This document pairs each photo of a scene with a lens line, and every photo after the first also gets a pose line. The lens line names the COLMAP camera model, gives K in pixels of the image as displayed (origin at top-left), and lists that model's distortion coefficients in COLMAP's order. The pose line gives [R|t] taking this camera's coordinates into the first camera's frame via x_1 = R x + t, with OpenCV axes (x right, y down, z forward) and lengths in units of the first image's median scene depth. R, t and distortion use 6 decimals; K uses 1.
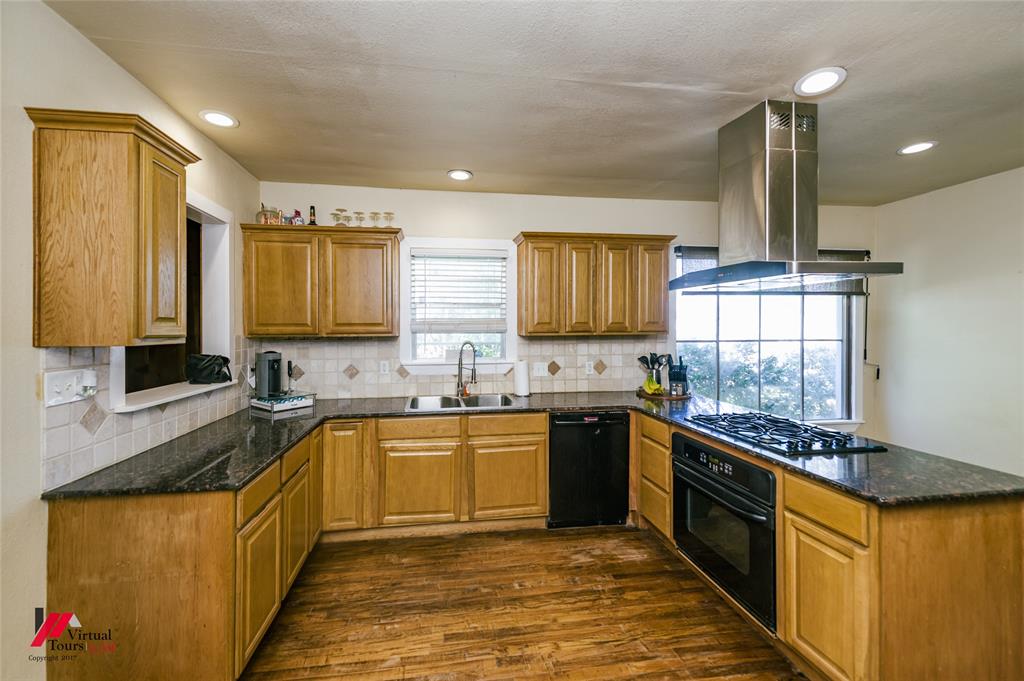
lens RADIAL K [[419.9, 0, 486.7], [0, 419.9, 326.0], [0, 0, 1]] dist [0.012062, -0.000194]
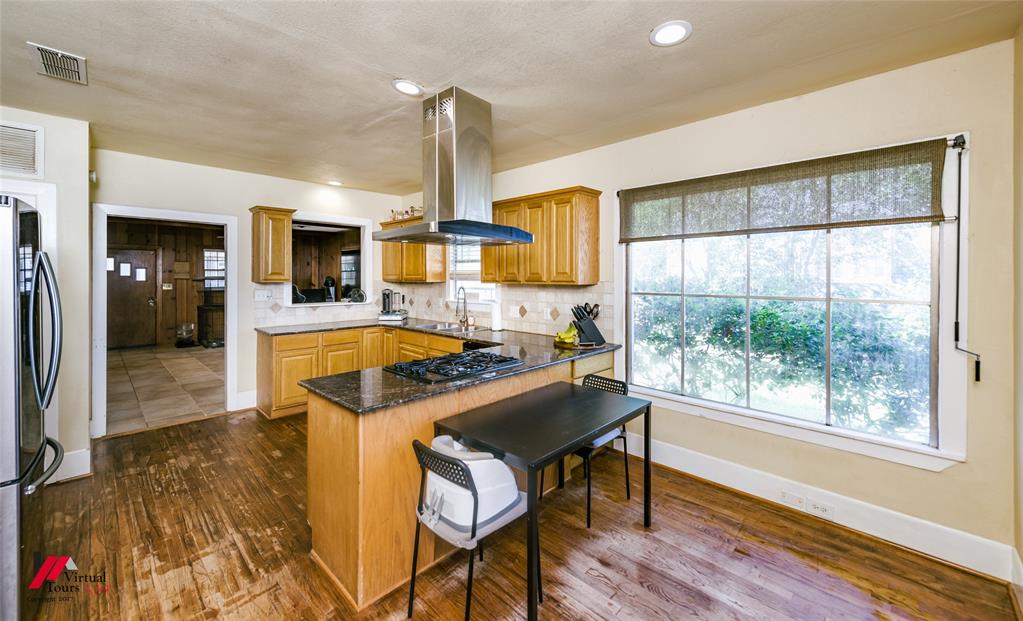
lens RADIAL K [[405.8, 0, 513.7], [0, 405.8, 275.8], [0, 0, 1]] dist [0.000919, -0.000020]
pose [[0.619649, 0.003961, -0.784869, 1.322405], [-0.000799, 0.999990, 0.004415, -0.007633], [0.784879, -0.002109, 0.619646, 0.333355]]
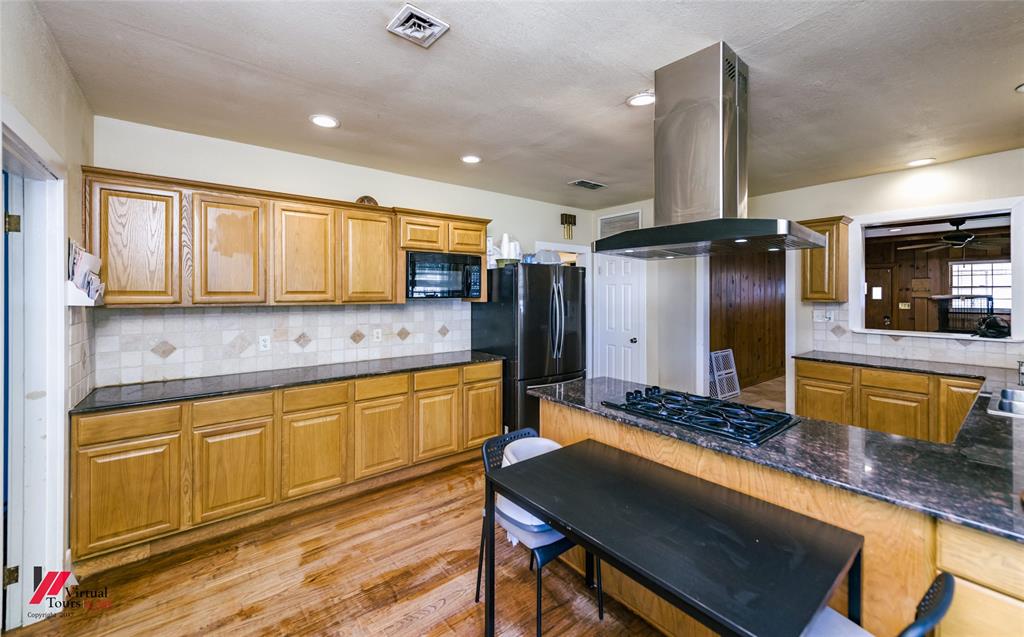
lens RADIAL K [[403.4, 0, 510.5], [0, 403.4, 292.9], [0, 0, 1]] dist [0.009275, -0.000033]
pose [[-0.860834, 0.002417, -0.508881, 1.162518], [0.002925, 0.999996, -0.000199, -0.007794], [0.508878, -0.001660, -0.860837, 1.233648]]
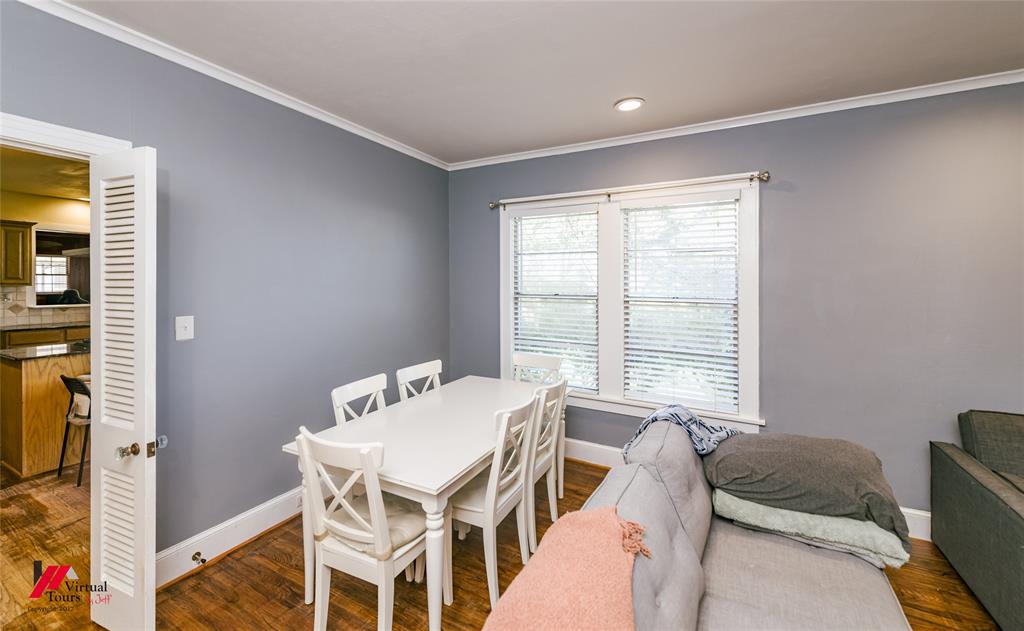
lens RADIAL K [[406.8, 0, 515.8], [0, 406.8, 283.6], [0, 0, 1]] dist [0.001334, 0.000271]
pose [[0.808469, 0.007751, -0.588488, 2.355385], [-0.002284, 0.999947, 0.010033, -0.008538], [0.588534, -0.006767, 0.808444, 0.433198]]
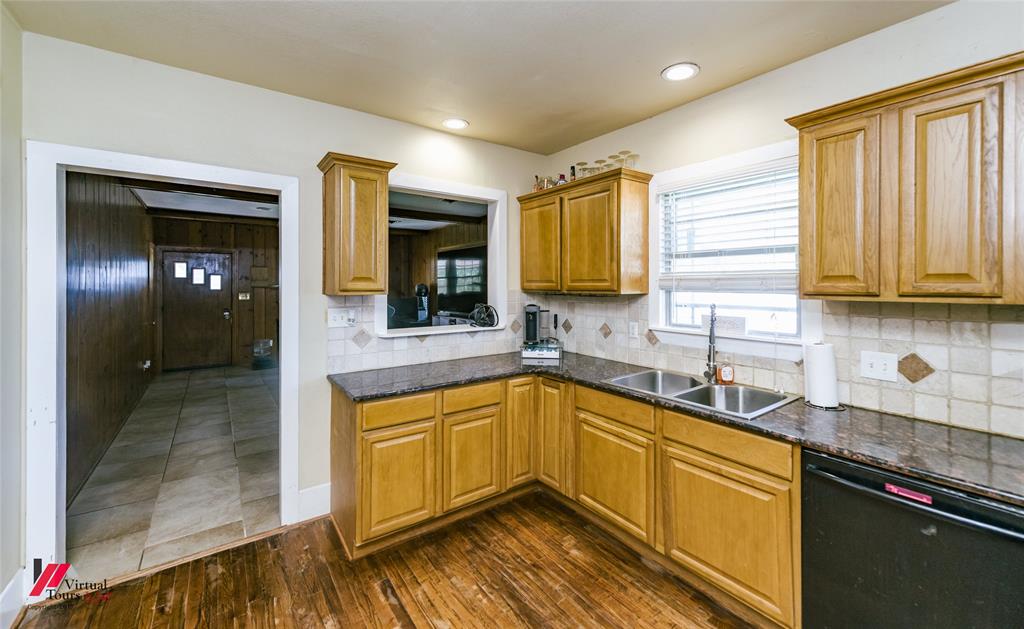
lens RADIAL K [[408.1, 0, 515.2], [0, 408.1, 281.9], [0, 0, 1]] dist [0.010797, -0.000037]
pose [[0.476858, 0.000164, -0.878980, 0.455070], [0.002160, 0.999997, 0.001358, -0.002712], [0.878978, -0.002546, 0.476856, 0.454633]]
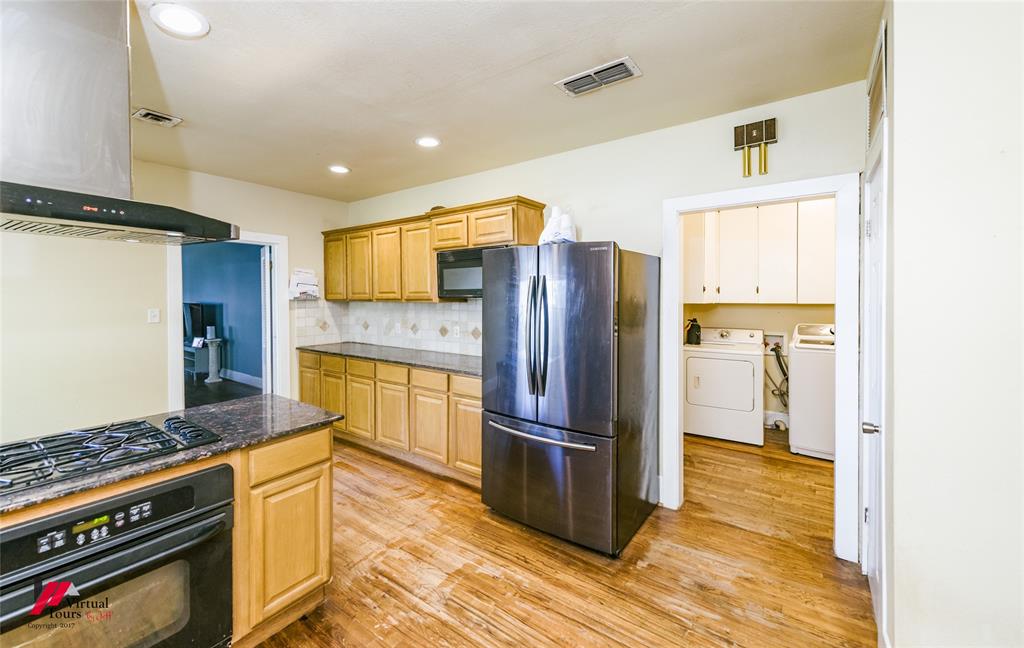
lens RADIAL K [[399.1, 0, 520.2], [0, 399.1, 299.5], [0, 0, 1]] dist [0.009387, -0.004505]
pose [[-0.737325, 0.001029, 0.675538, -0.206831], [0.006706, 0.999961, 0.005795, 0.008116], [-0.675505, 0.008803, -0.737302, 0.778125]]
